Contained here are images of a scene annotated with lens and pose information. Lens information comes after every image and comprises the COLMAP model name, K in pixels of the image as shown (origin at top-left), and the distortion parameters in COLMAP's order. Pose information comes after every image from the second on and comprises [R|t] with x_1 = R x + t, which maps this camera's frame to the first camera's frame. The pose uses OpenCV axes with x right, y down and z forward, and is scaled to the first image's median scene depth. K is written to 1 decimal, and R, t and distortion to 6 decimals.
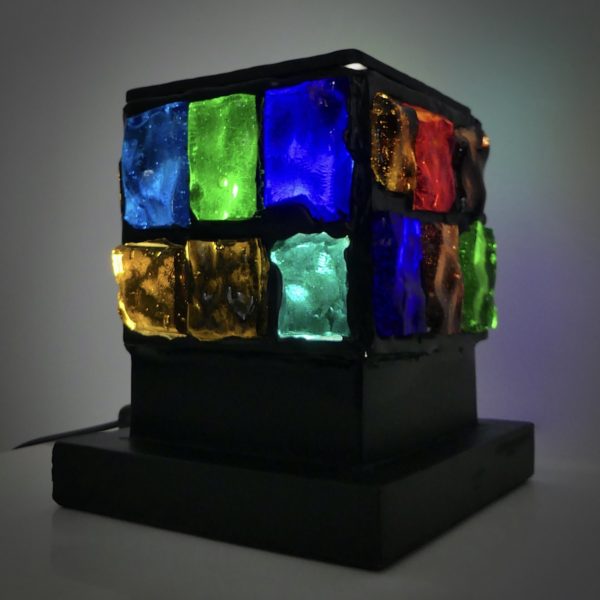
lens RADIAL K [[805.7, 0, 300.0], [0, 805.7, 300.0], [0, 0, 1]] dist [0.000521, 0.015072]
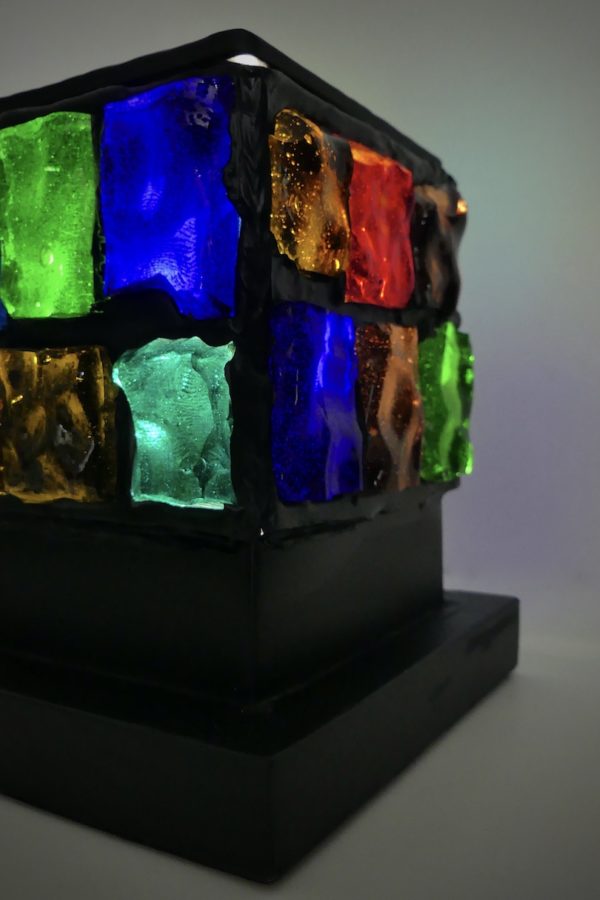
lens RADIAL K [[779.7, 0, 299.3], [0, 779.7, 480.3], [0, 0, 1]] dist [0.000761, 0.003028]
pose [[0.999944, -0.000046, 0.010610, 0.098328], [-0.000904, 0.995985, 0.089520, -0.025706], [-0.010572, -0.089525, 0.995928, 0.367261]]
